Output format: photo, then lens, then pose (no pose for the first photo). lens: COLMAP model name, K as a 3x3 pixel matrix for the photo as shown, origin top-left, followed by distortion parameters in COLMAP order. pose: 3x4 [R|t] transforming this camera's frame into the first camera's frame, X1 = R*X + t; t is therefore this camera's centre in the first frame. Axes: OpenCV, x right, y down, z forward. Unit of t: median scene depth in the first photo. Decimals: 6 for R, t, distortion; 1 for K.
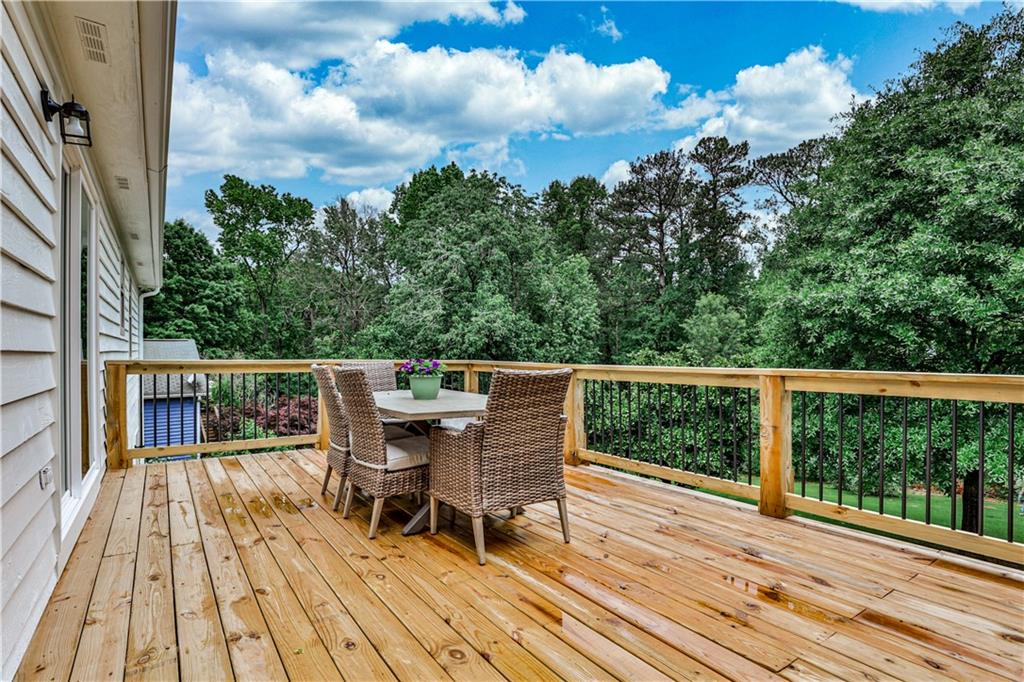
lens RADIAL K [[523.2, 0, 512.0], [0, 523.2, 341.0], [0, 0, 1]] dist [-0.053328, 0.015801]
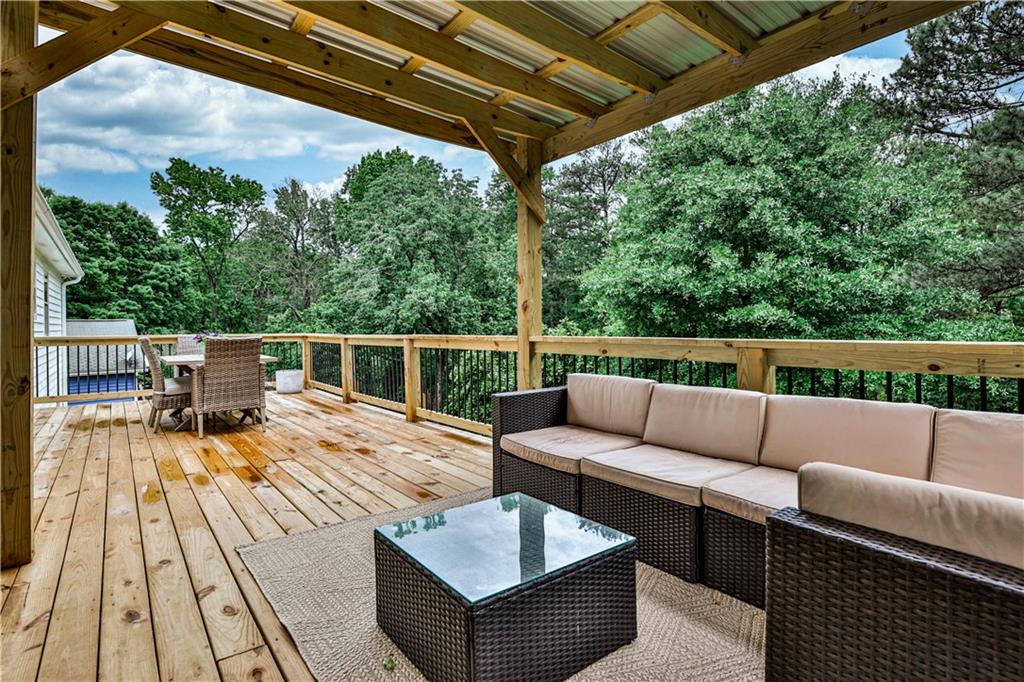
lens RADIAL K [[519.6, 0, 532.7], [0, 519.6, 314.9], [0, 0, 1]] dist [-0.039006, 0.000948]
pose [[0.996480, -0.014719, 0.082527, 0.080043], [0.014662, 0.999892, 0.001294, -0.000819], [-0.082537, -0.000079, 0.996588, -0.076771]]
